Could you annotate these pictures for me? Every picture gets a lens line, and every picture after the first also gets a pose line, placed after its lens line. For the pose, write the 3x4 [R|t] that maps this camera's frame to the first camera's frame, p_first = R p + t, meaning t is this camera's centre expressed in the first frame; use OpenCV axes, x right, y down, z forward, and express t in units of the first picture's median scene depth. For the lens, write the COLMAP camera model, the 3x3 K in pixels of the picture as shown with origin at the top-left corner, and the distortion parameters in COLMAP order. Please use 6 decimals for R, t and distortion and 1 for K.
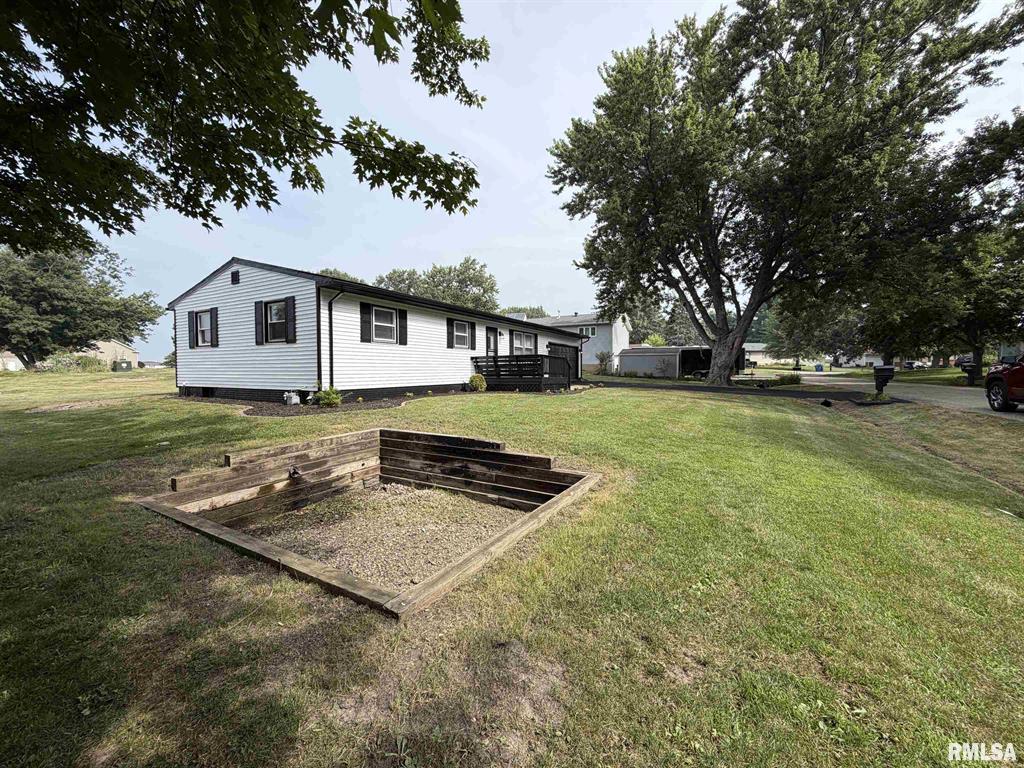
lens RADIAL K [[407.1, 0, 510.8], [0, 407.1, 381.3], [0, 0, 1]] dist [0.000099, -0.000089]
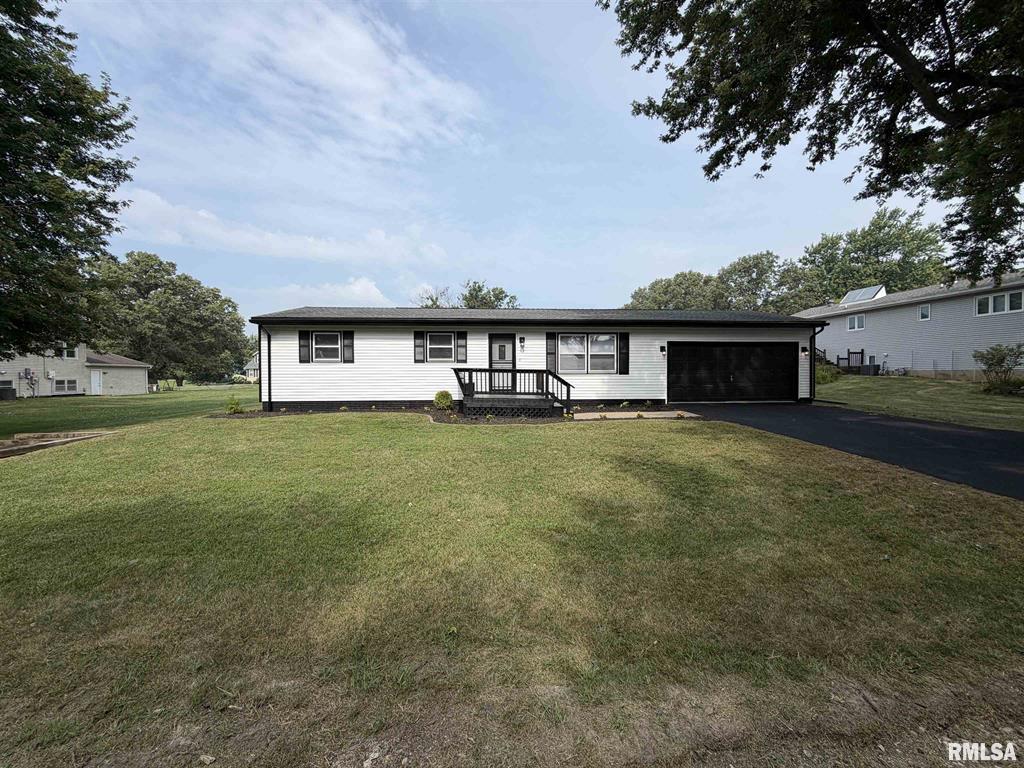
lens RADIAL K [[407.1, 0, 505.8], [0, 407.1, 377.0], [0, 0, 1]] dist [0.000099, -0.000089]
pose [[0.547926, 0.006123, -0.836504, 0.794608], [-0.021550, 0.999745, -0.006797, -0.047745], [0.836249, 0.021751, 0.547918, 0.675354]]
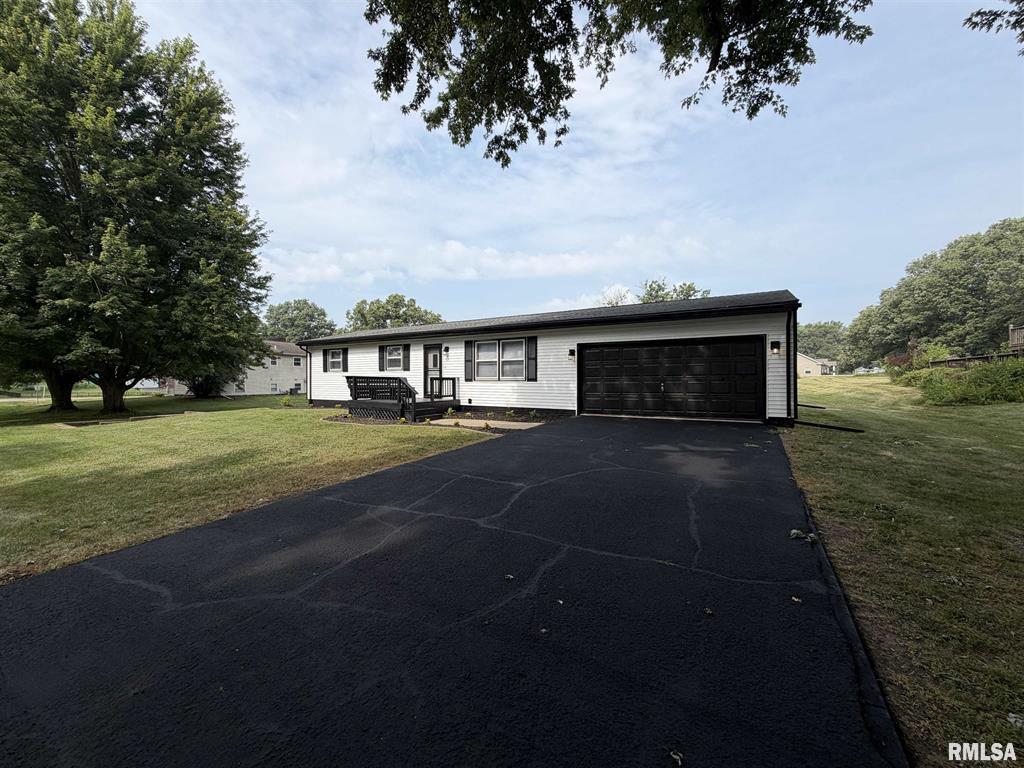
lens RADIAL K [[407.1, 0, 511.8], [0, 407.1, 381.7], [0, 0, 1]] dist [0.000099, -0.000089]
pose [[-0.029272, 0.008481, -0.999536, 1.062077], [-0.025746, 0.999626, 0.009236, -0.074886], [0.999240, 0.026004, -0.029043, 1.473454]]
